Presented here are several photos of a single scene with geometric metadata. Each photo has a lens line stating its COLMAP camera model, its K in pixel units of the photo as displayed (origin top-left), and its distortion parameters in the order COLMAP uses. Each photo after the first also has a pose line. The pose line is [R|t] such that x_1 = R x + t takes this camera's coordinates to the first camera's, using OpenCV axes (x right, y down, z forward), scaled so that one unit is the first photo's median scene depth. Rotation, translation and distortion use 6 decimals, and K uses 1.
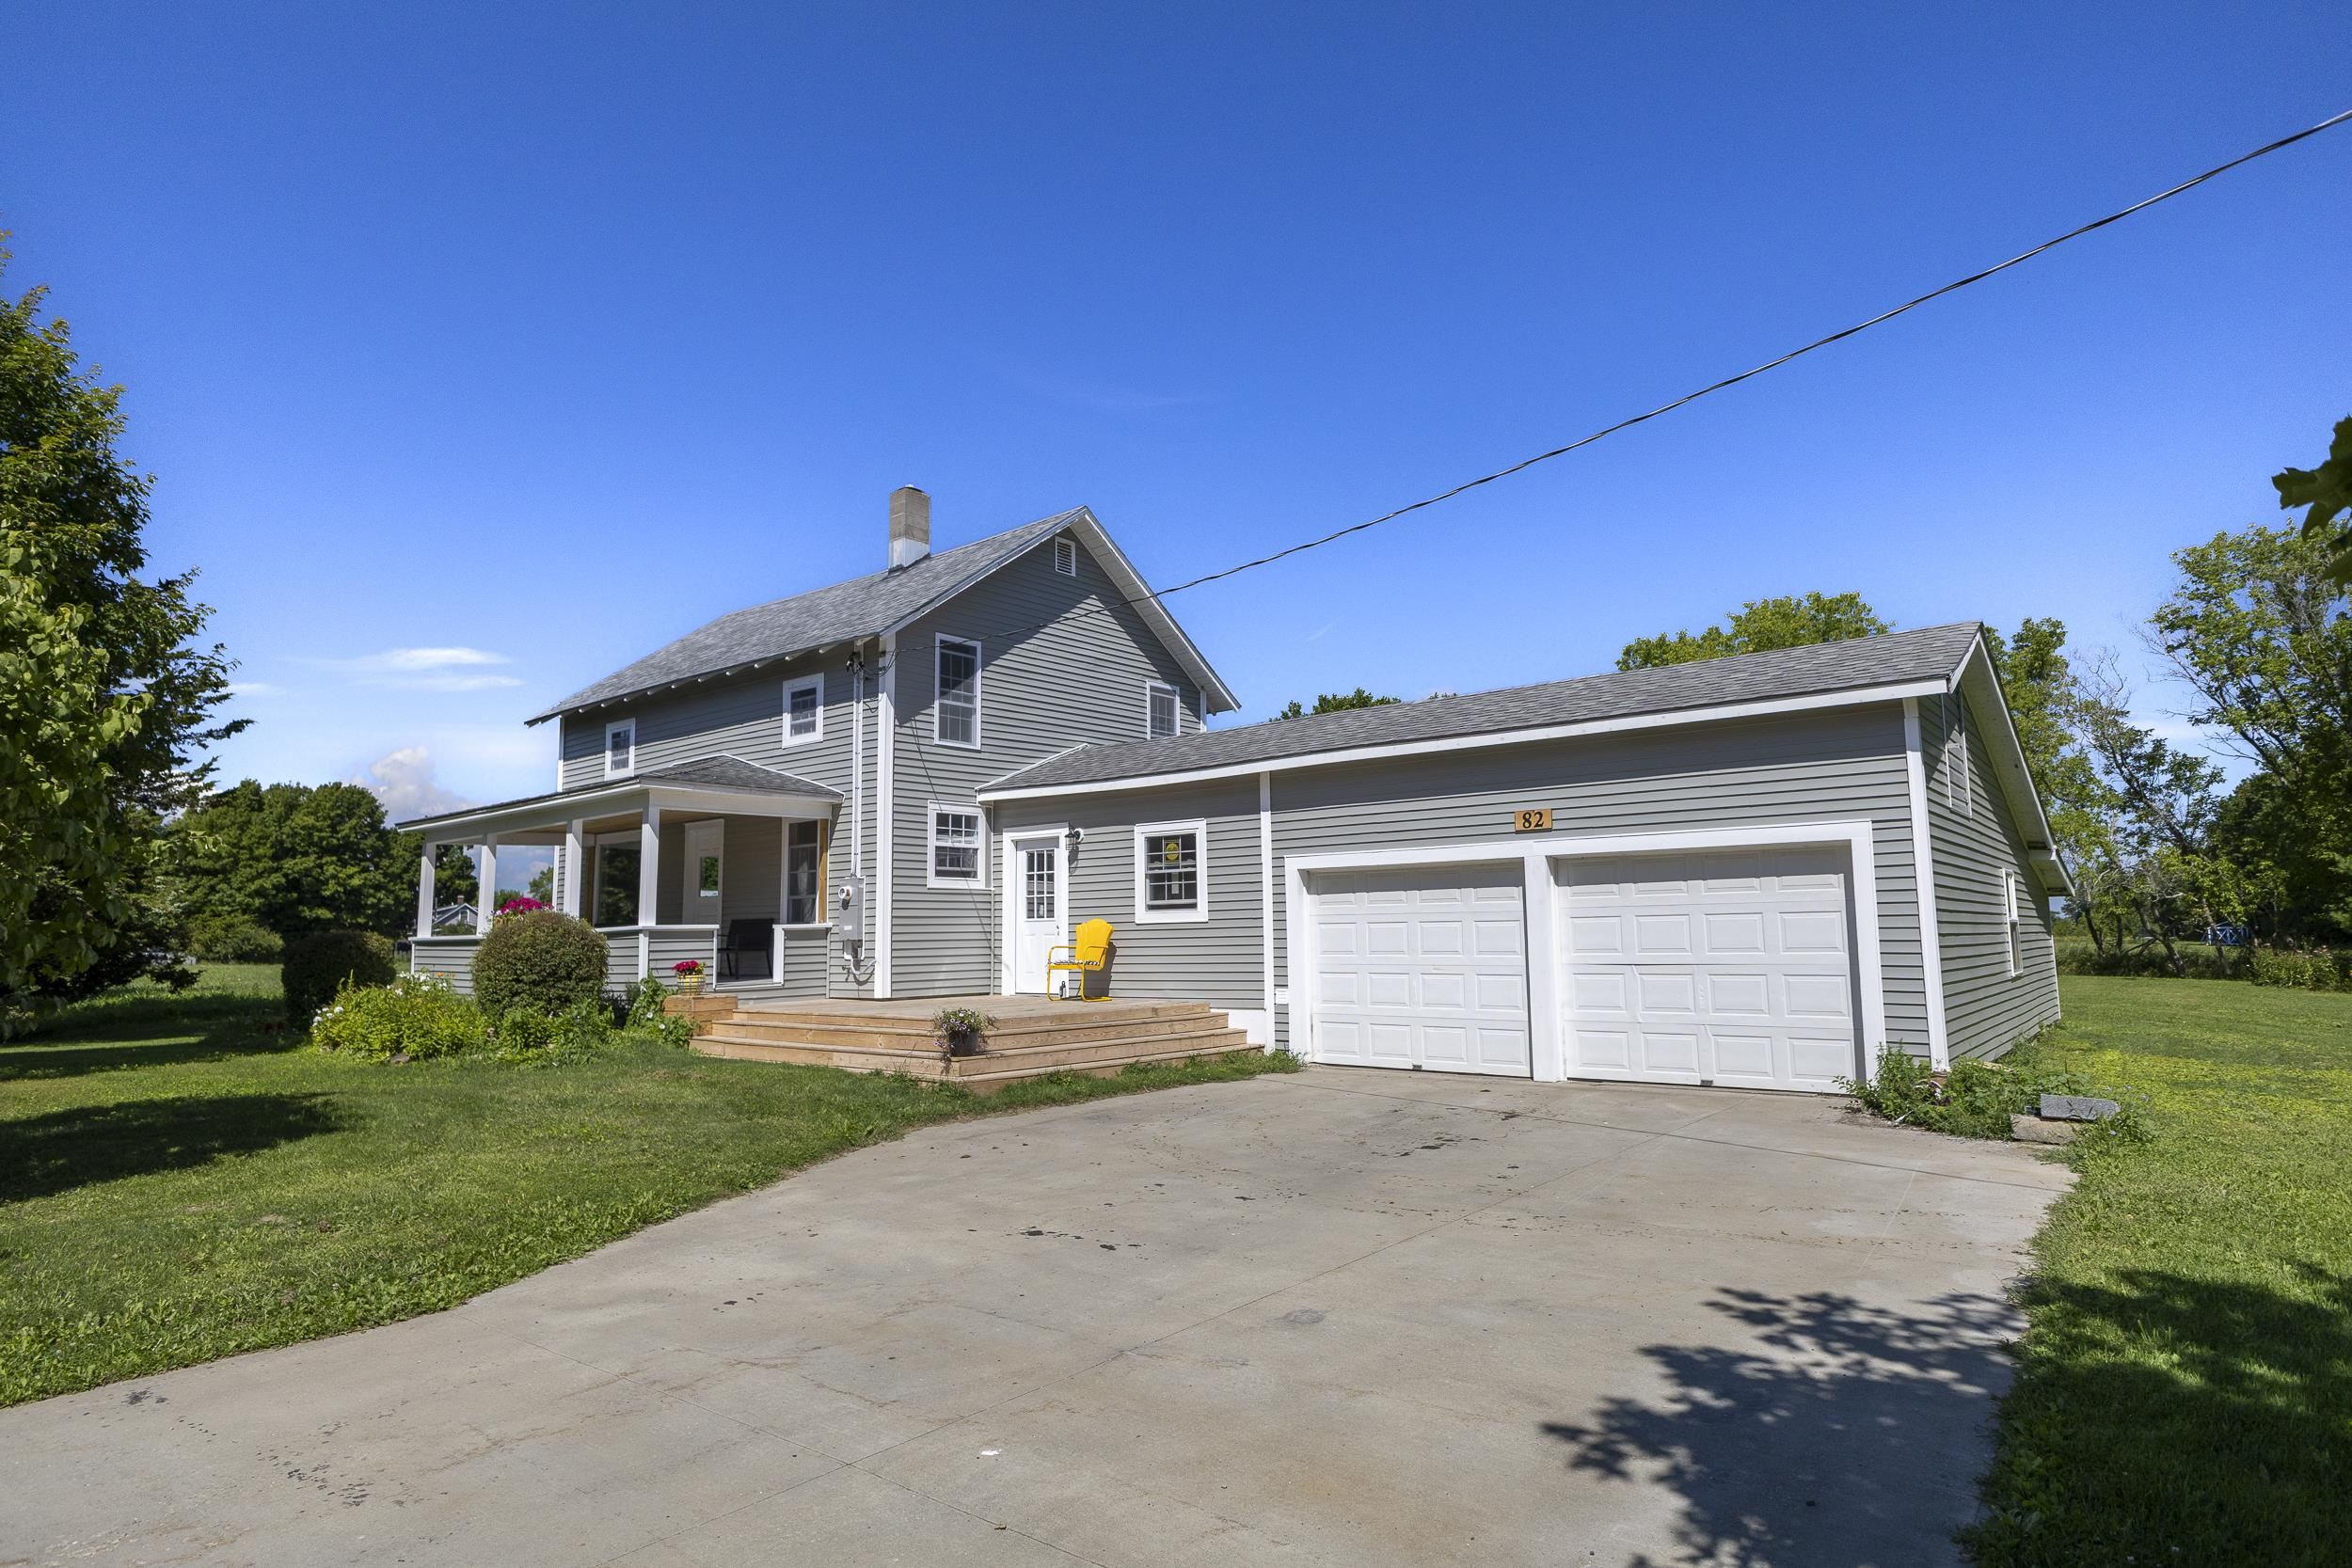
lens RADIAL K [[1282.0, 0, 1173.6], [0, 1282.0, 781.4], [0, 0, 1]] dist [-0.005743, 0.001576]
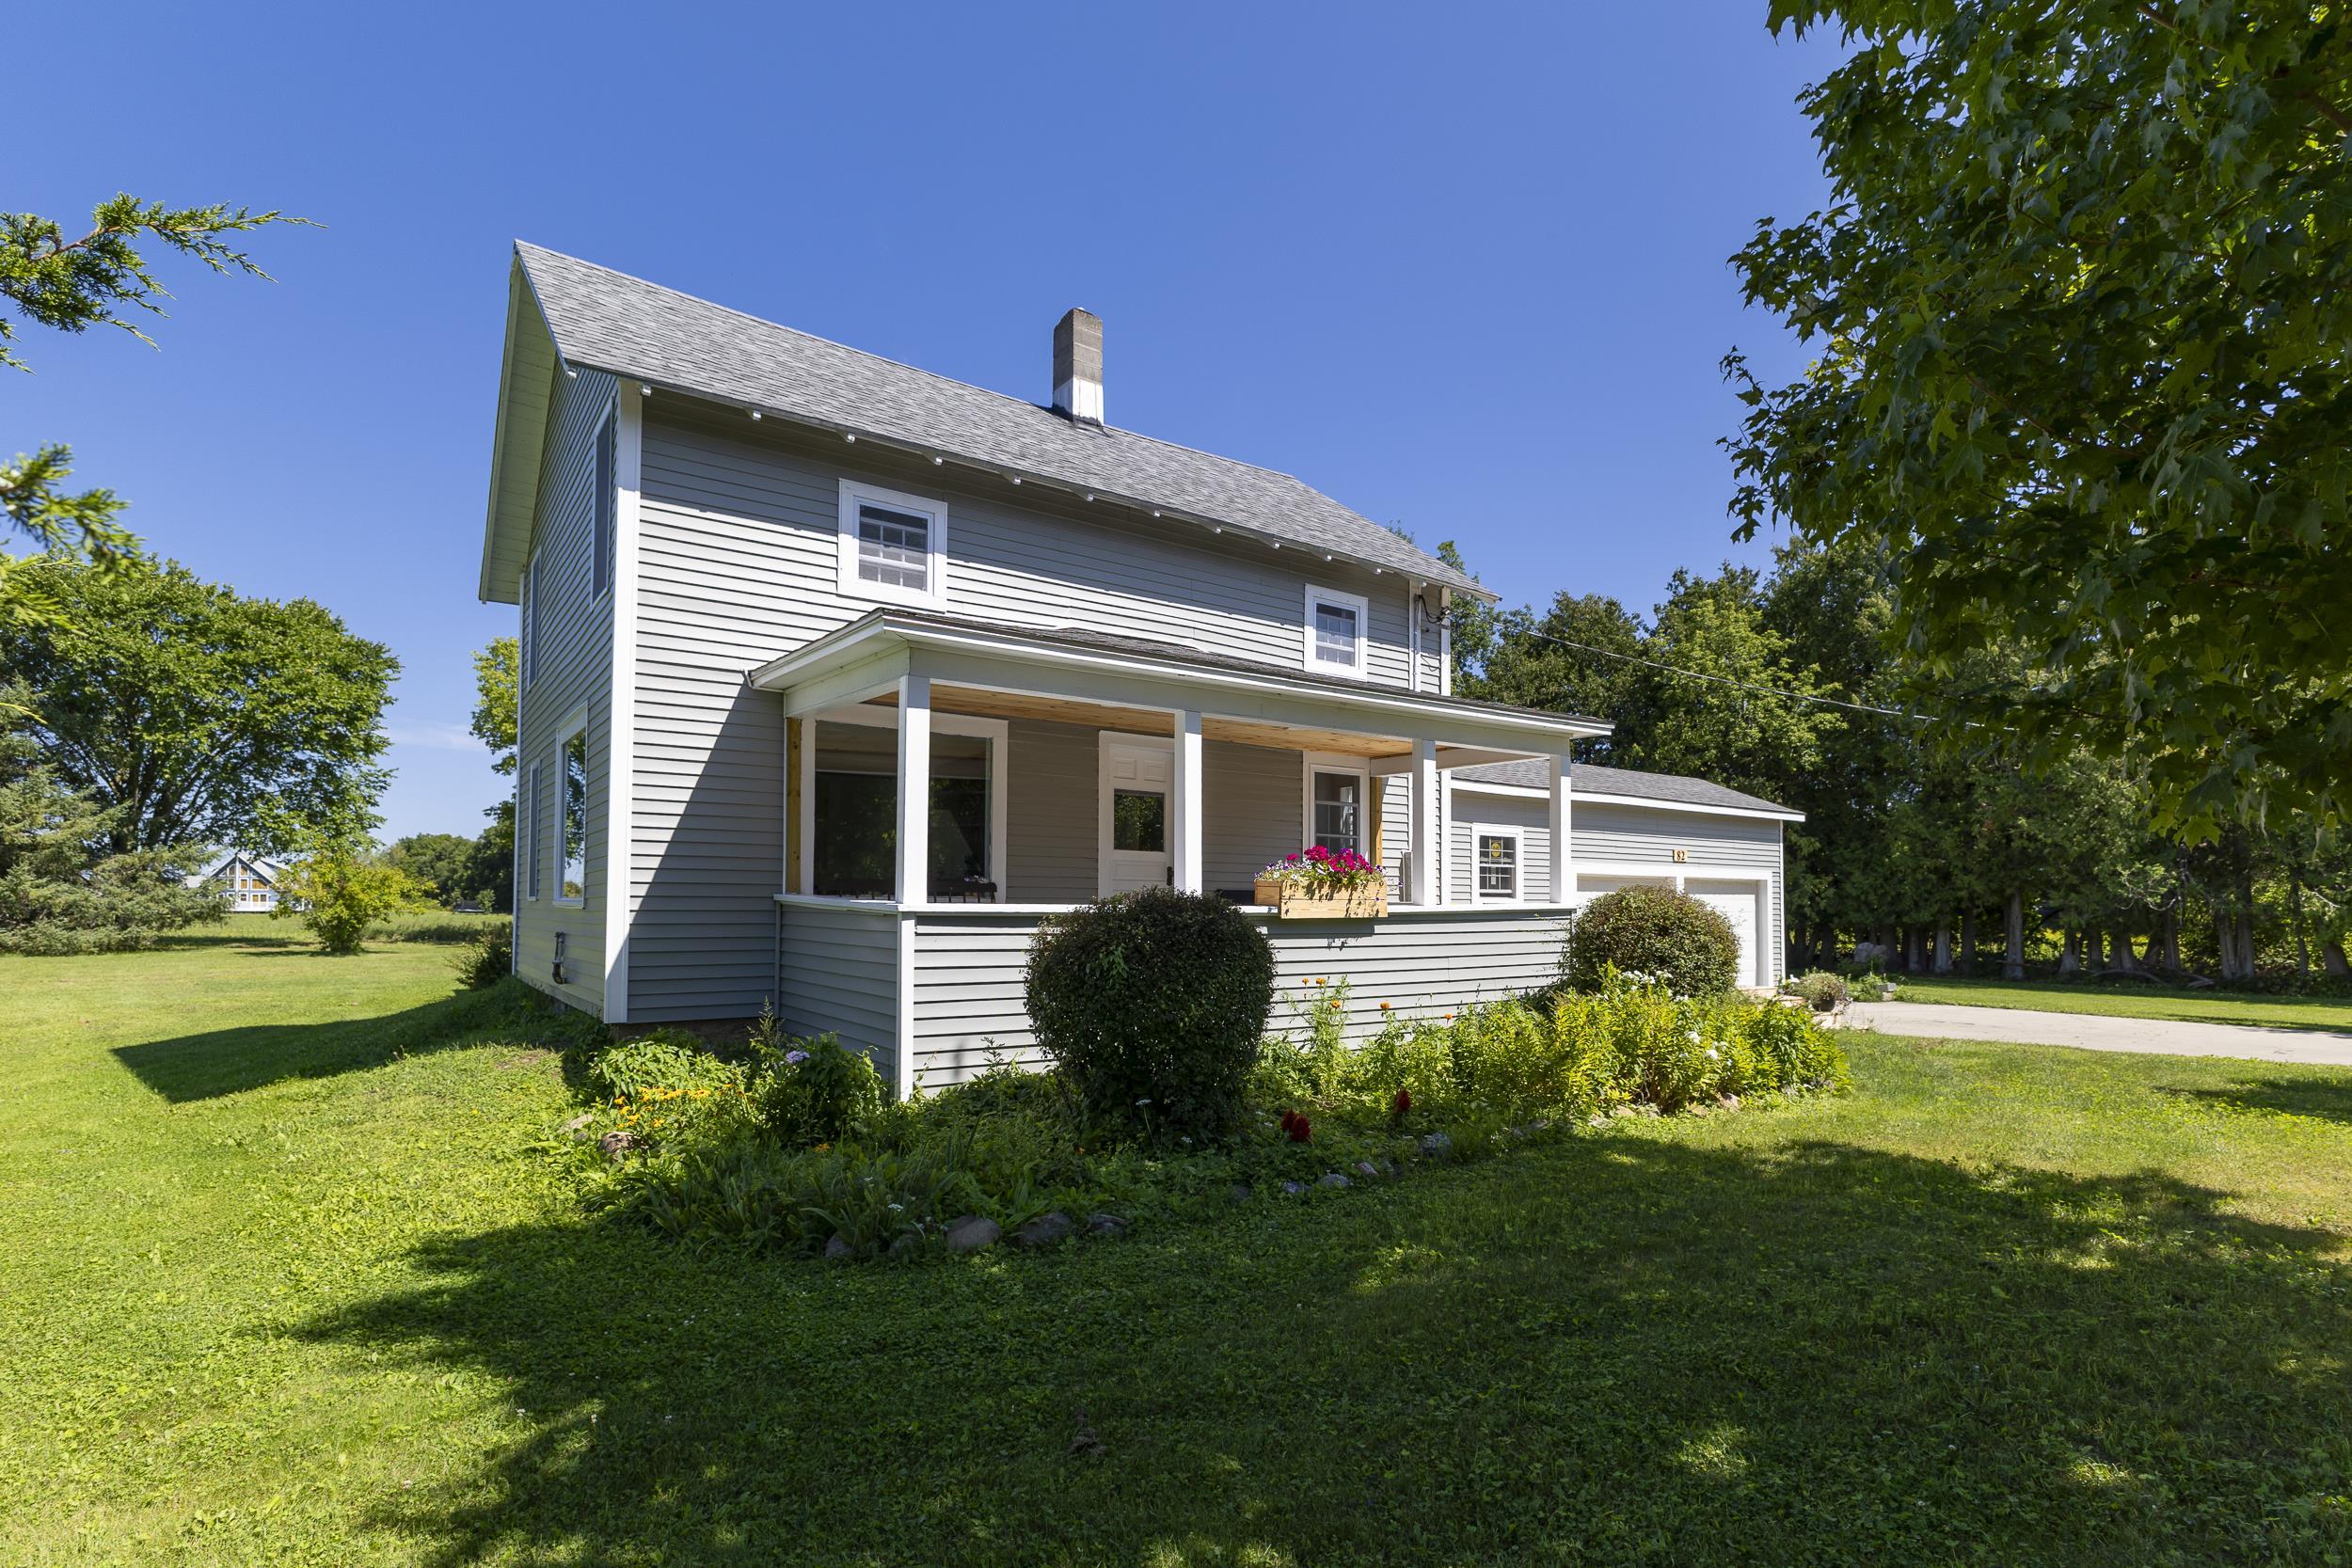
lens RADIAL K [[1146.0, 0, 1186.2], [0, 1146.0, 866.5], [0, 0, 1]] dist [0.006079, 0.004300]
pose [[0.250905, 0.050927, 0.966671, -1.101914], [-0.125805, 0.991861, -0.019601, 0.126388], [-0.959802, -0.116694, 0.255270, 0.989194]]
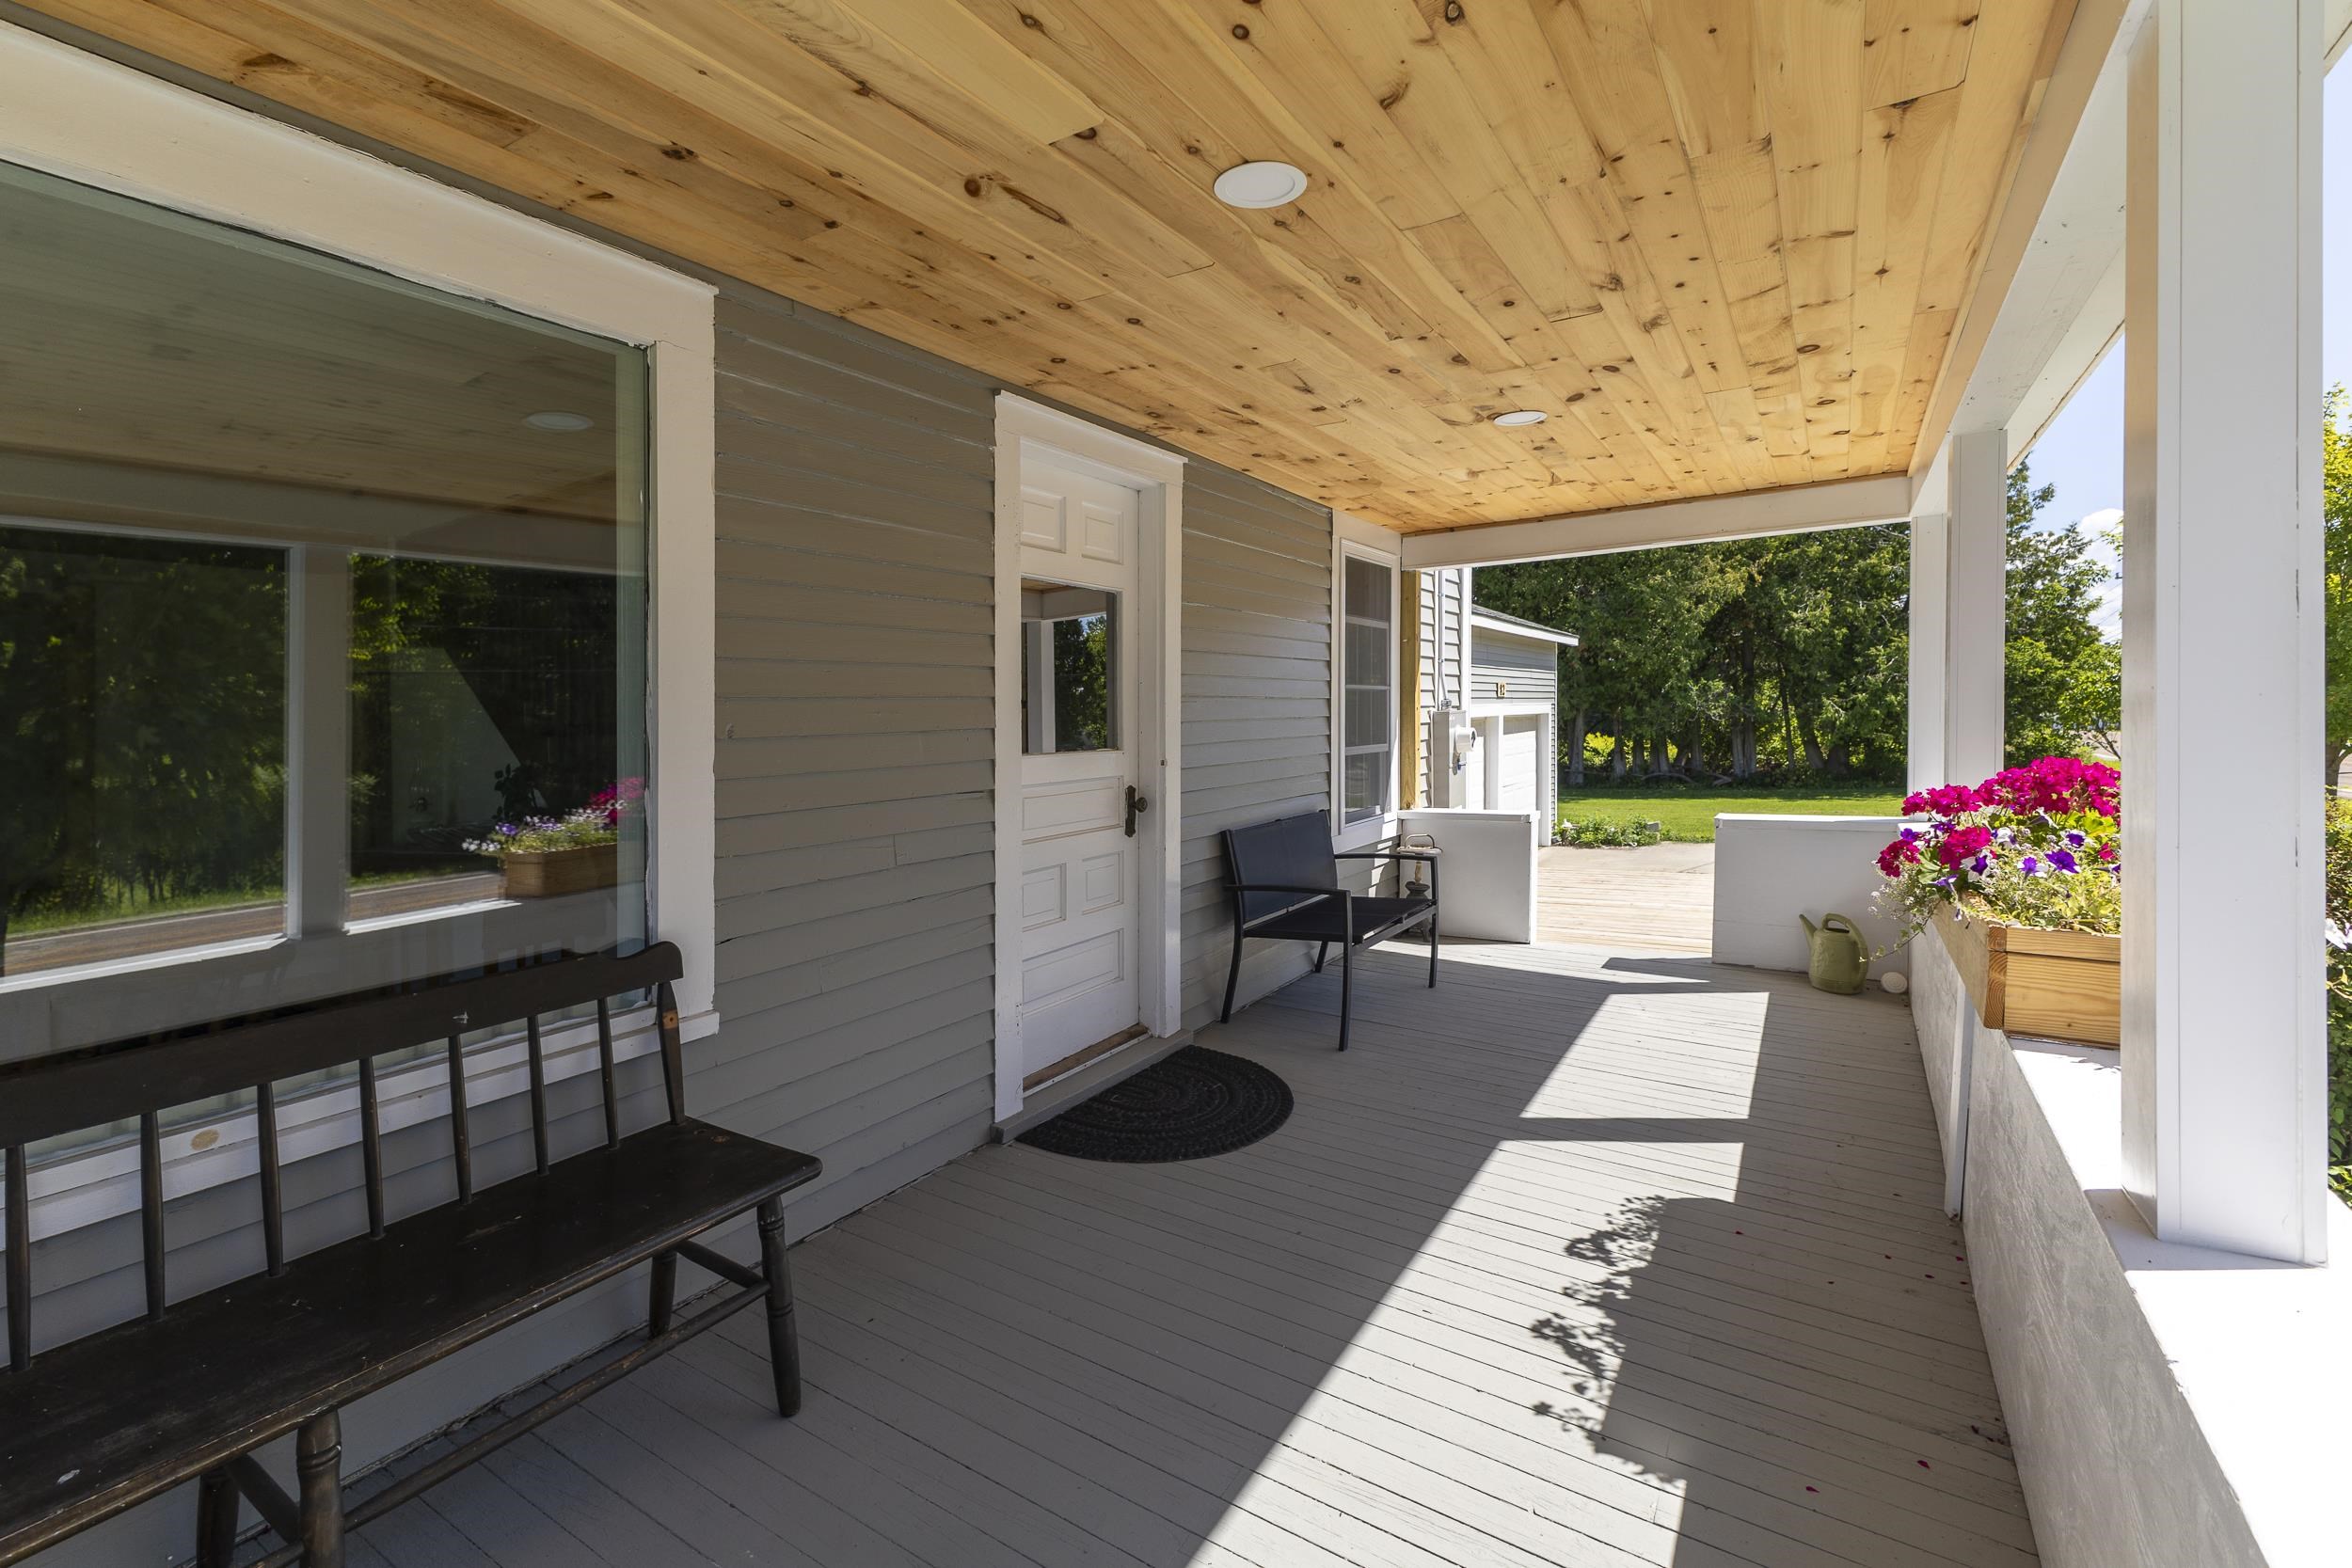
lens RADIAL K [[997.2, 0, 1062.9], [0, 997.2, 785.7], [0, 0, 1]] dist [-0.009534, 0.000325]
pose [[-0.029774, -0.044924, 0.998547, -0.655932], [-0.085632, 0.995431, 0.042231, 0.104877], [-0.995882, -0.084250, -0.033485, 1.206116]]
